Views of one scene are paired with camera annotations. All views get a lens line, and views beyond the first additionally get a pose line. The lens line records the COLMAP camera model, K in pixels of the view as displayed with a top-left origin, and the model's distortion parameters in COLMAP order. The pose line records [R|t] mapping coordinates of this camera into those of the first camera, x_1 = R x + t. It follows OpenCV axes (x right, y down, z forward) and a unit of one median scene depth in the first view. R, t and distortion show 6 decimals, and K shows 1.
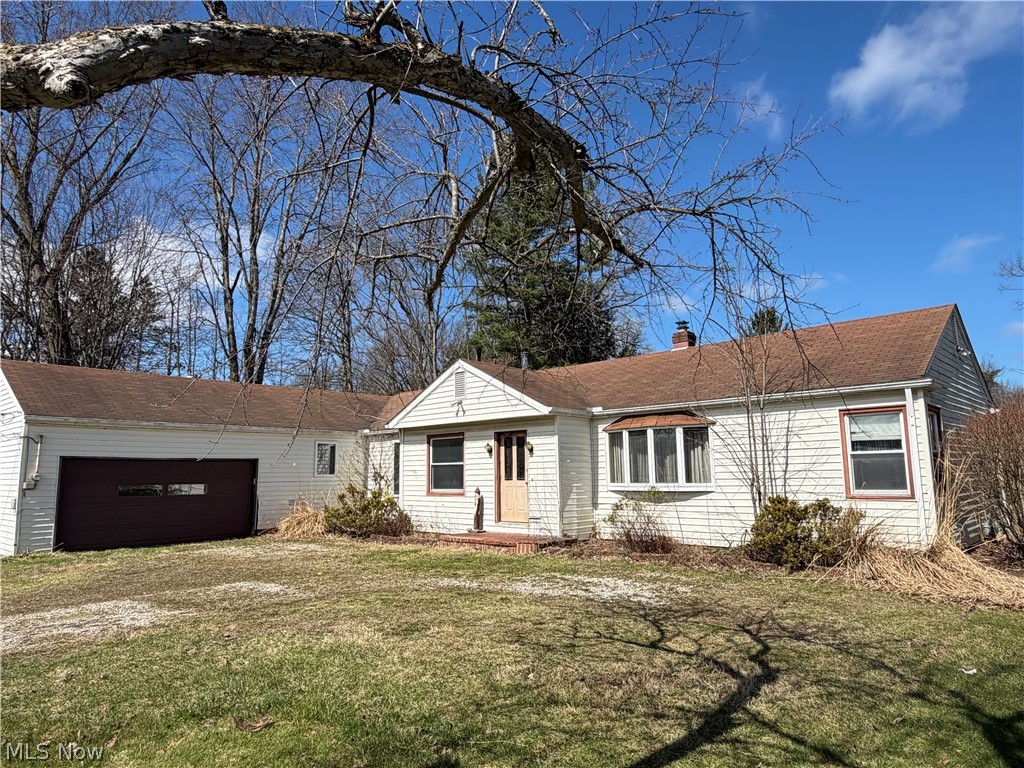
lens RADIAL K [[658.8, 0, 512.1], [0, 658.8, 382.4], [0, 0, 1]] dist [0.004648, 0.000757]
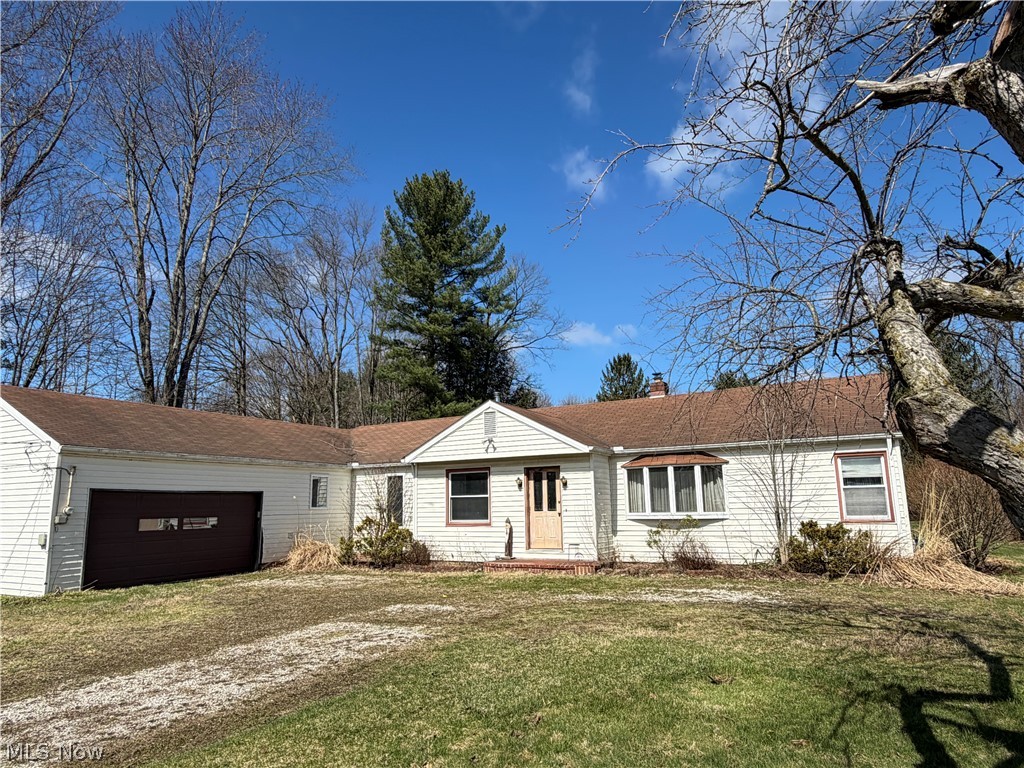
lens RADIAL K [[658.8, 0, 512.4], [0, 658.8, 384.8], [0, 0, 1]] dist [0.004648, 0.000757]
pose [[0.968929, 0.040132, 0.244062, -0.333413], [-0.028795, 0.998342, -0.049843, -0.007793], [-0.245658, 0.041267, 0.968478, -0.077734]]
